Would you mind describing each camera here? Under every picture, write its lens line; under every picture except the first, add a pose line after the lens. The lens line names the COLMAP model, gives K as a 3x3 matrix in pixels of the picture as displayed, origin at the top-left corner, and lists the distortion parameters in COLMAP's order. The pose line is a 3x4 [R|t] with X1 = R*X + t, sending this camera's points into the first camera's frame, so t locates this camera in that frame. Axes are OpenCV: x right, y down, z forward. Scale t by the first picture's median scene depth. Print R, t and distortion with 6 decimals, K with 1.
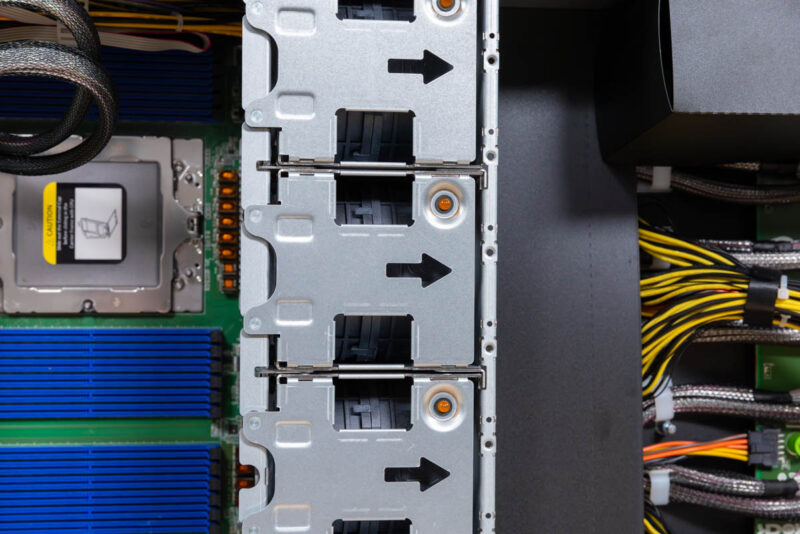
lens RADIAL K [[1382.0, 0, 400.0], [0, 1382.0, 267.0], [0, 0, 1]] dist [0.021759, -0.025355]
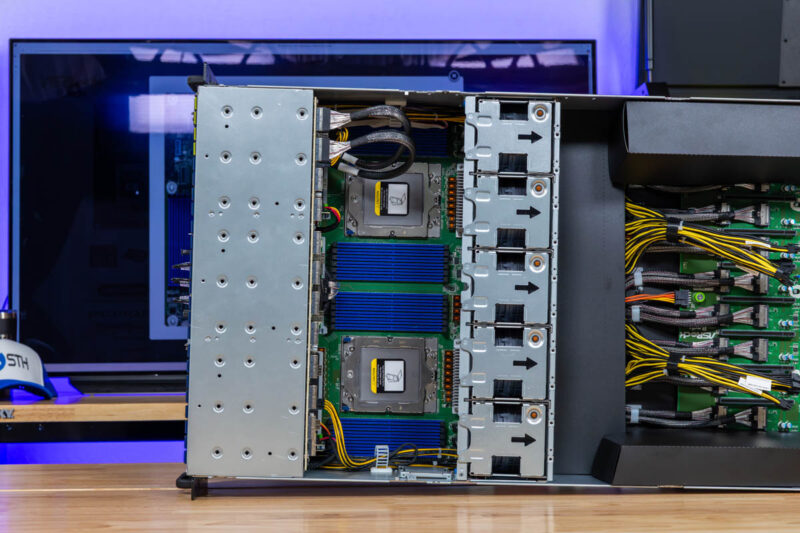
lens RADIAL K [[1641.2, 0, 402.7], [0, 1641.2, 250.6], [0, 0, 1]] dist [0.052901, -0.176253]
pose [[0.994513, 0.011288, -0.104003, 0.101806], [-0.015595, 0.999050, -0.040696, 0.207761], [0.103445, 0.042094, 0.993744, -2.171100]]
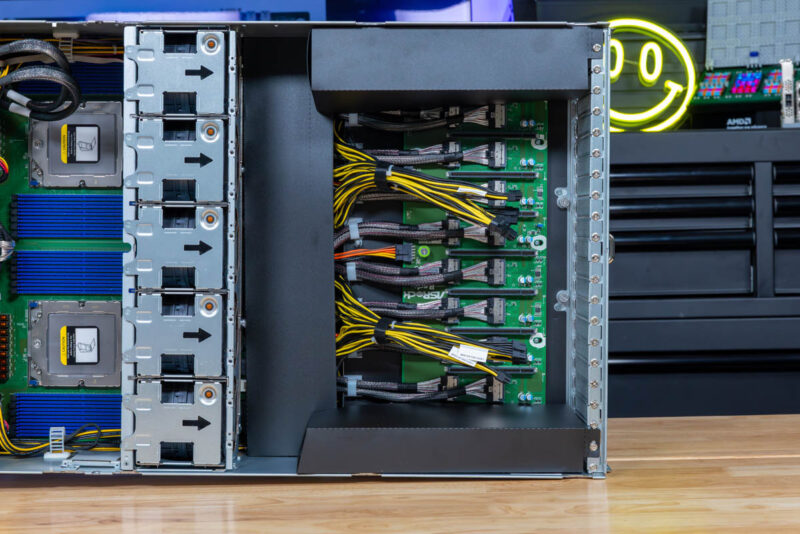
lens RADIAL K [[1618.4, 0, 401.1], [0, 1618.4, 224.9], [0, 0, 1]] dist [0.026776, 0.070813]
pose [[0.987020, -0.000925, -0.160597, 0.773877], [0.001107, 0.999999, 0.001041, 0.107037], [0.160596, -0.001205, 0.987020, -1.607643]]
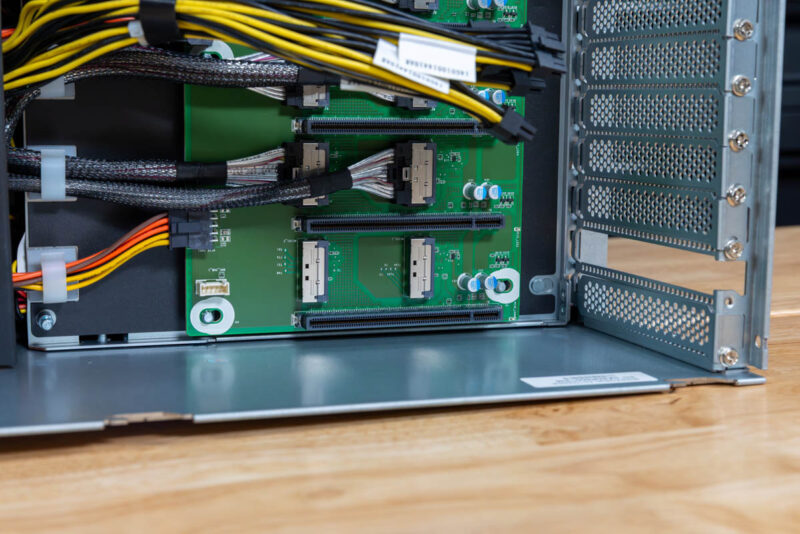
lens RADIAL K [[1382.0, 0, 400.0], [0, 1382.0, 267.0], [0, 0, 1]] dist [0.021759, -0.025355]
pose [[0.982283, -0.022610, 0.186034, 0.280902], [0.001457, 0.993587, 0.113065, 0.354102], [-0.187397, -0.110791, 0.976016, 0.261952]]
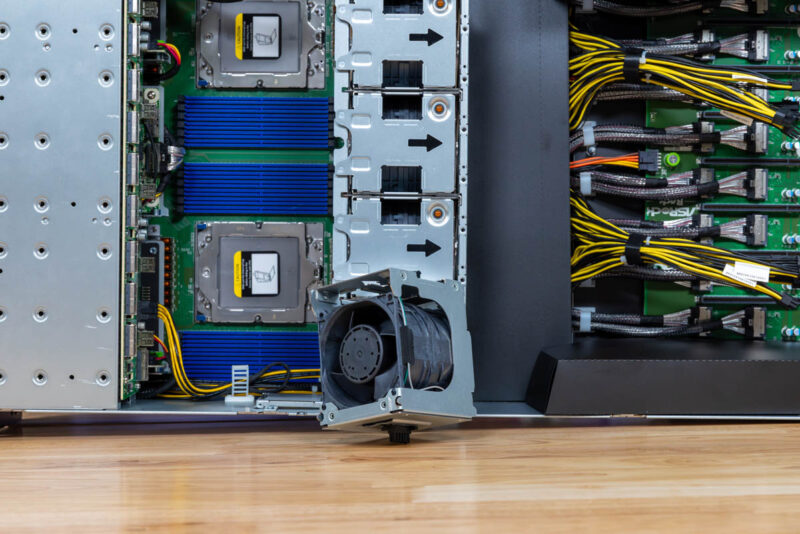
lens RADIAL K [[1551.8, 0, 400.0], [0, 1551.8, 267.0], [0, 0, 1]] dist [0.029785, 0.076034]
pose [[0.990413, 0.001064, -0.138134, 0.272873], [-0.001058, 0.999999, 0.000118, 0.317520], [0.138134, 0.000029, 0.990413, -1.135466]]
